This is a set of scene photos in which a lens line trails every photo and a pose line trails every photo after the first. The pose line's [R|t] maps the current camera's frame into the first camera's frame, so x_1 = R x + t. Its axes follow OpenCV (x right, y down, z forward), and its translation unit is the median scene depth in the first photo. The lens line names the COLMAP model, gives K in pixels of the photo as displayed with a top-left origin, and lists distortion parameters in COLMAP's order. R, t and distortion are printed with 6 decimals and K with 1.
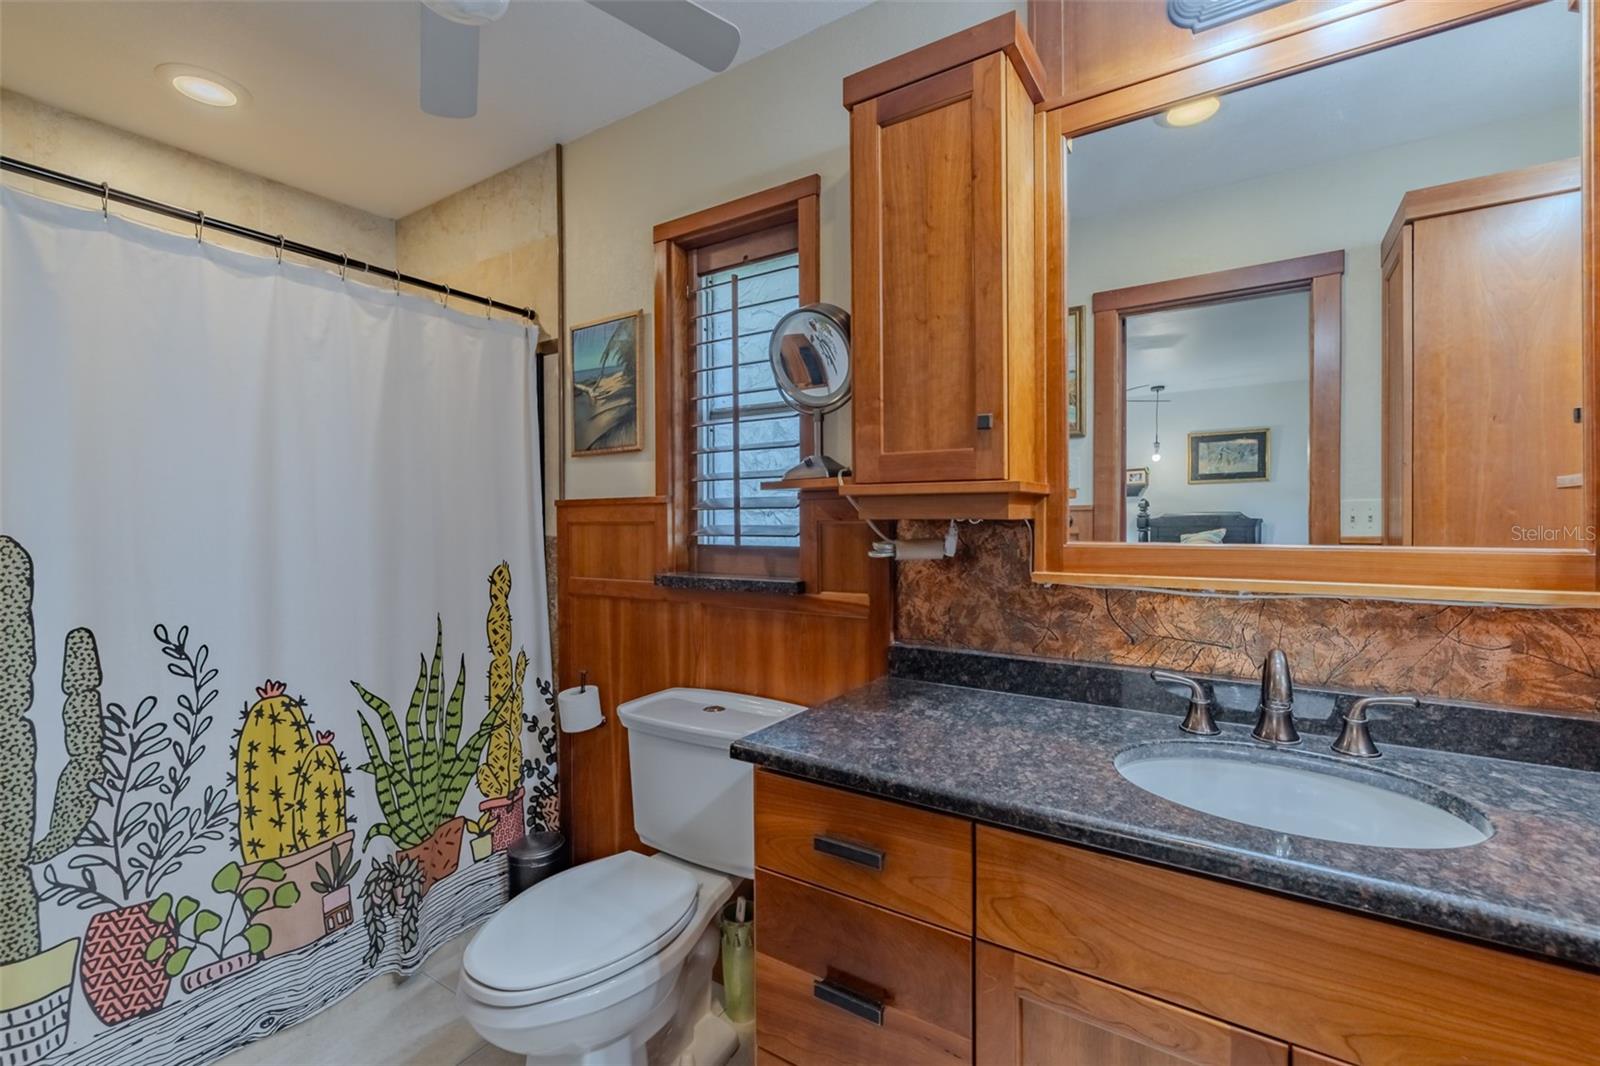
lens RADIAL K [[680.0, 0, 790.8], [0, 680.0, 524.2], [0, 0, 1]] dist [0.000422, 0.000738]
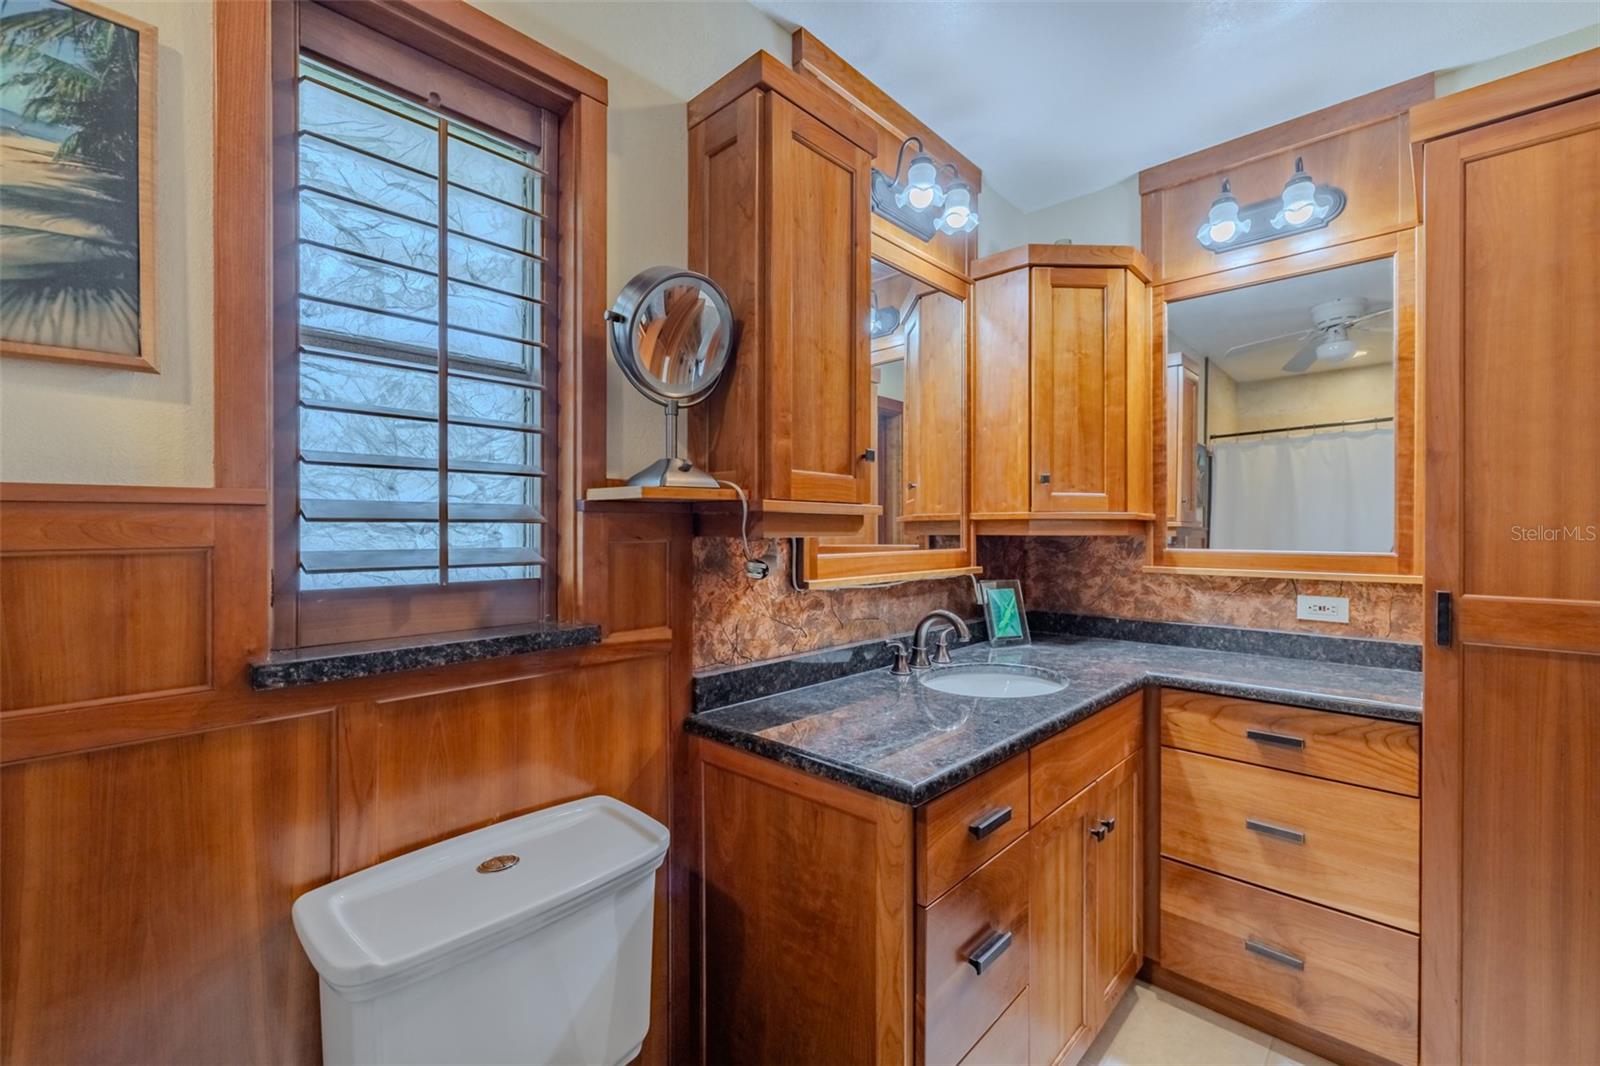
lens RADIAL K [[680.0, 0, 789.8], [0, 680.0, 534.2], [0, 0, 1]] dist [0.000422, 0.000738]
pose [[0.184956, -0.000687, 0.982747, -0.673021], [0.010380, 0.999945, -0.001254, -0.008699], [-0.982692, 0.010433, 0.184953, 0.674952]]
